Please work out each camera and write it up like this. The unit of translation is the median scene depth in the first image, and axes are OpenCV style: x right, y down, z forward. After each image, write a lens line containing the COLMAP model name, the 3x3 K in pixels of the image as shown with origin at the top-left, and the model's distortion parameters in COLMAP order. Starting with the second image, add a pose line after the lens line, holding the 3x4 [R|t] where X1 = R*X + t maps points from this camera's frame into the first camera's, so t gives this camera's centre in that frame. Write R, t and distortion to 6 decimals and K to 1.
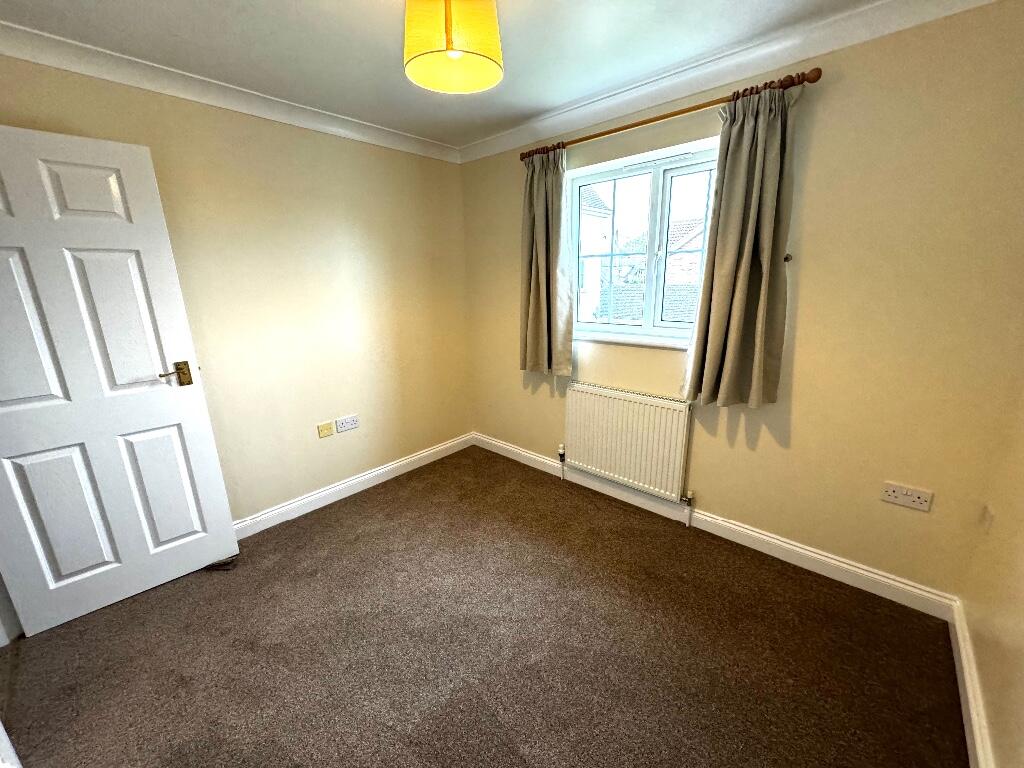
lens RADIAL K [[406.2, 0, 509.3], [0, 406.2, 383.2], [0, 0, 1]] dist [0.000937, 0.000214]
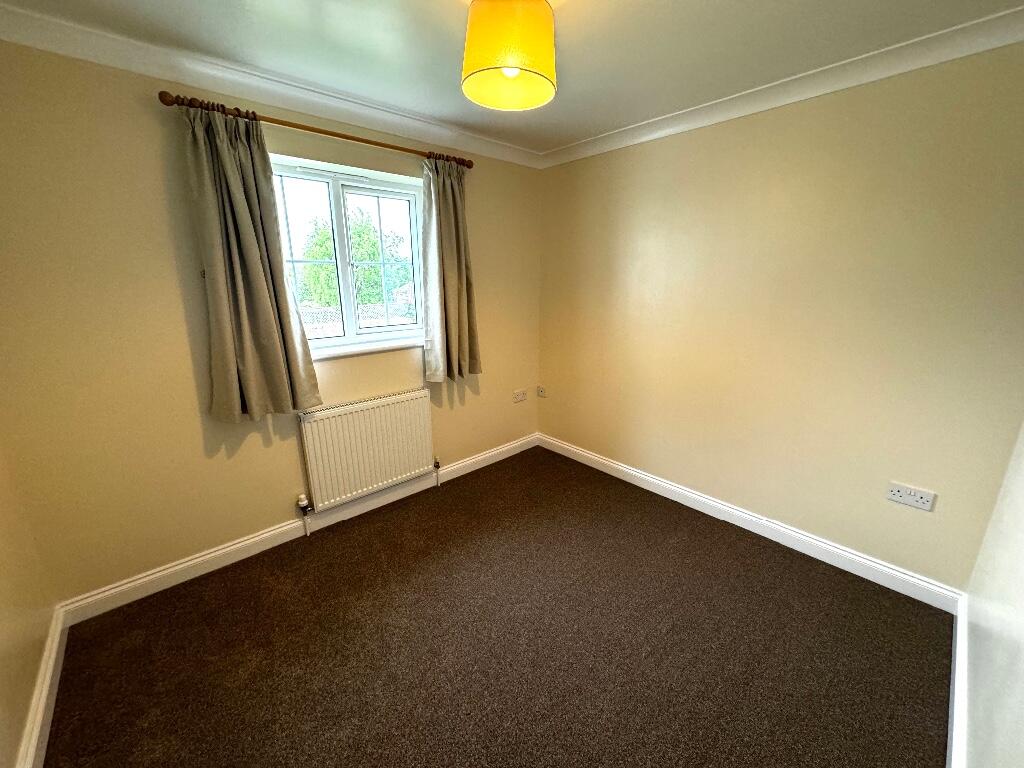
lens RADIAL K [[406.2, 0, 512.0], [0, 406.2, 384.4], [0, 0, 1]] dist [0.000937, 0.000214]
pose [[0.099021, -0.234823, 0.966981, -0.657812], [0.254601, 0.945390, 0.203509, -0.134212], [-0.961963, 0.226042, 0.153399, 0.506322]]
